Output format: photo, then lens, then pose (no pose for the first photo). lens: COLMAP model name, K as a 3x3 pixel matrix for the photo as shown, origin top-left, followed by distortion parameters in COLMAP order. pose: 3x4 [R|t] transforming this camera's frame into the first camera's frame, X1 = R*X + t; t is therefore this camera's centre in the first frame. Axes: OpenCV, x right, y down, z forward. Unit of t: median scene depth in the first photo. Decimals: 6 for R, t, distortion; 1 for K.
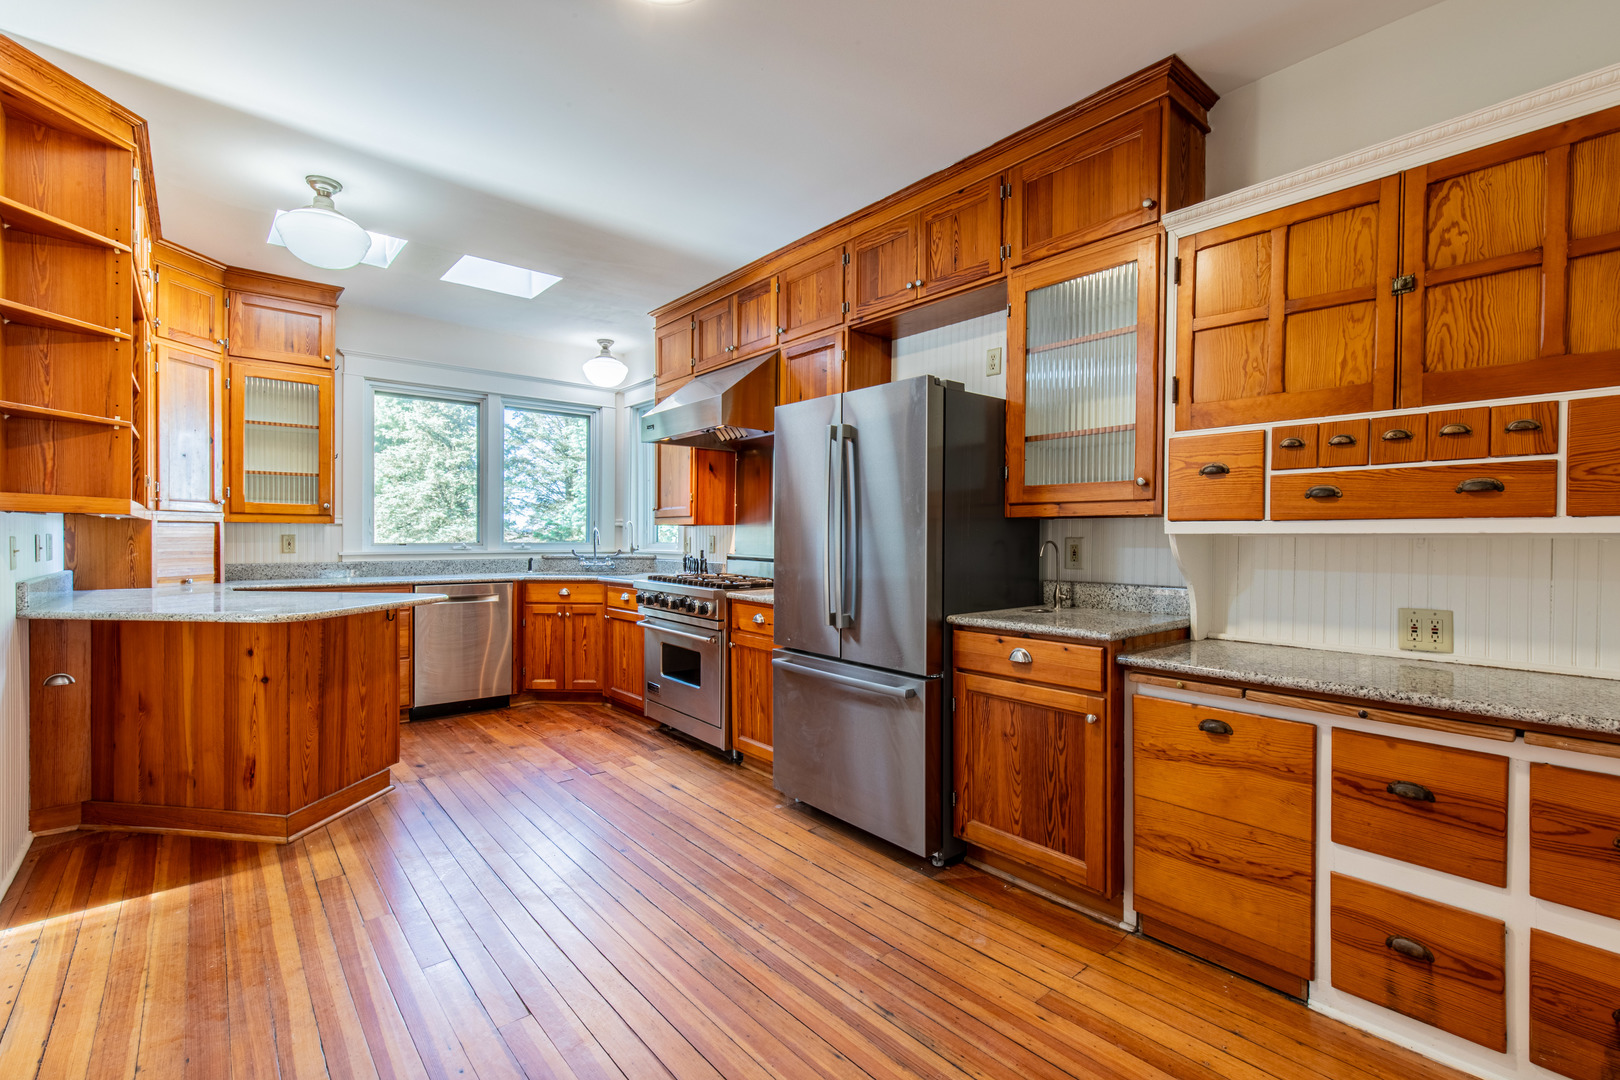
lens RADIAL K [[726.6, 0, 823.4], [0, 726.6, 541.0], [0, 0, 1]] dist [0.005830, 0.000268]
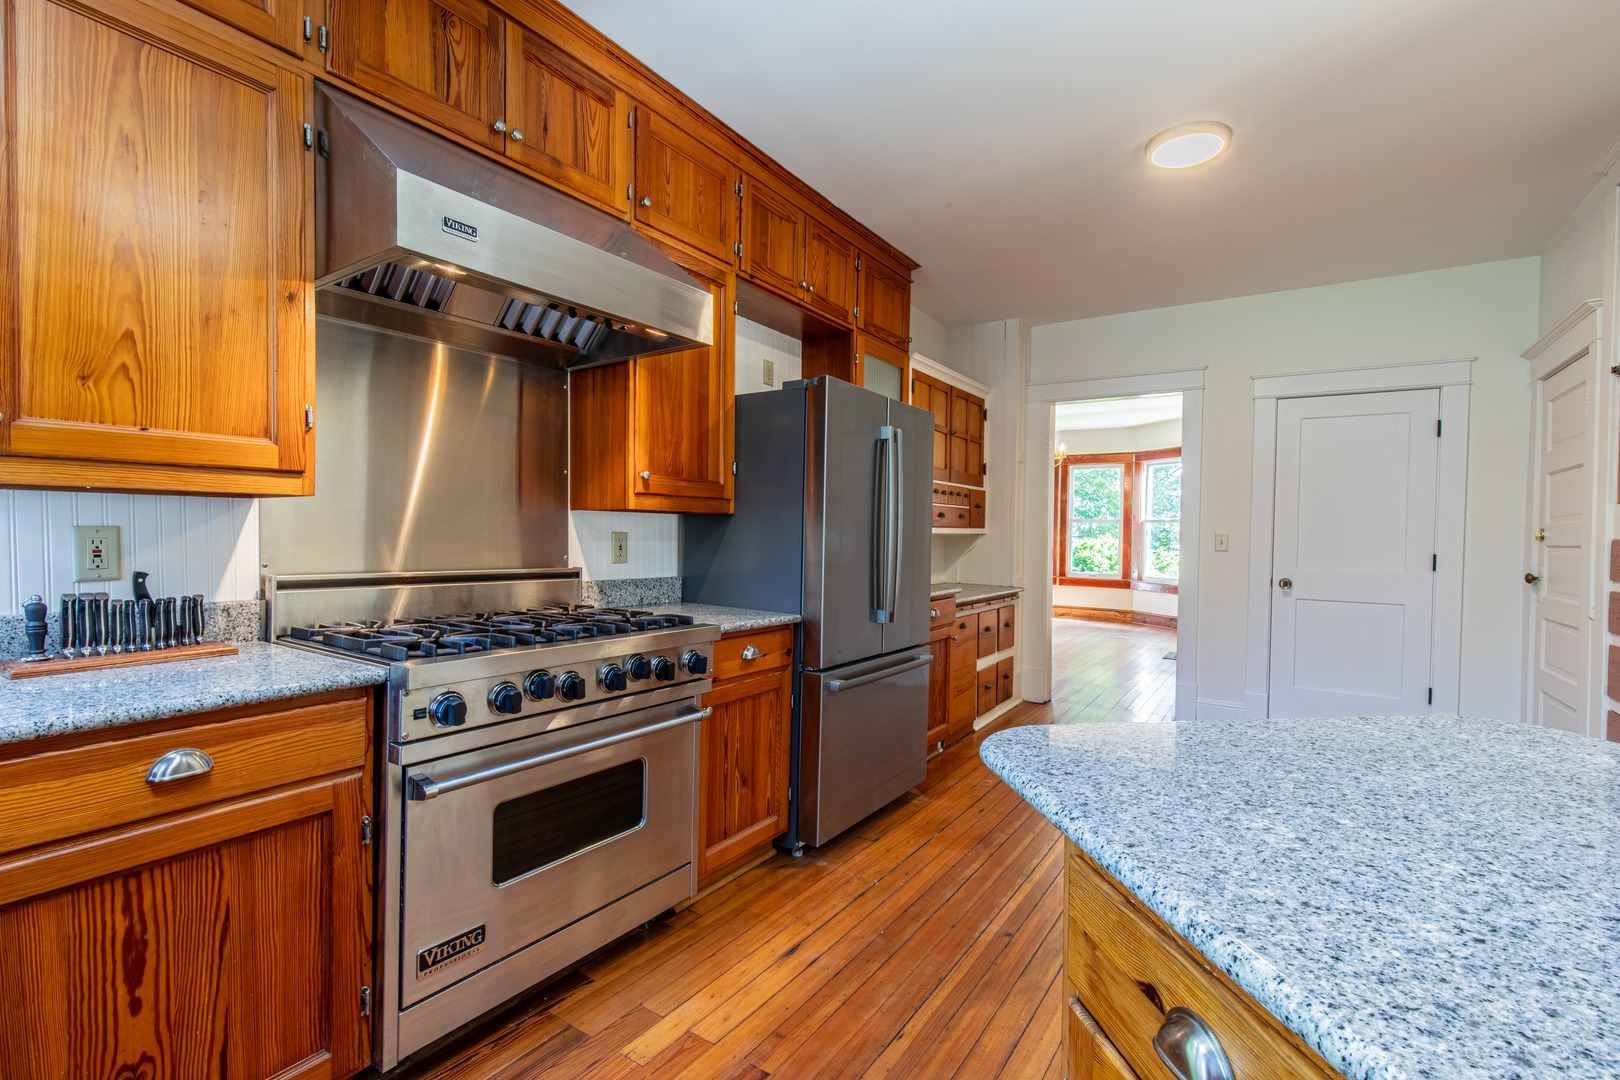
lens RADIAL K [[726.6, 0, 823.4], [0, 726.6, 541.0], [0, 0, 1]] dist [0.005830, 0.000268]
pose [[-0.283872, -0.021589, 0.958619, -0.806390], [-0.013321, 0.999739, 0.018570, -0.014782], [-0.958770, -0.007499, -0.284085, 1.179958]]
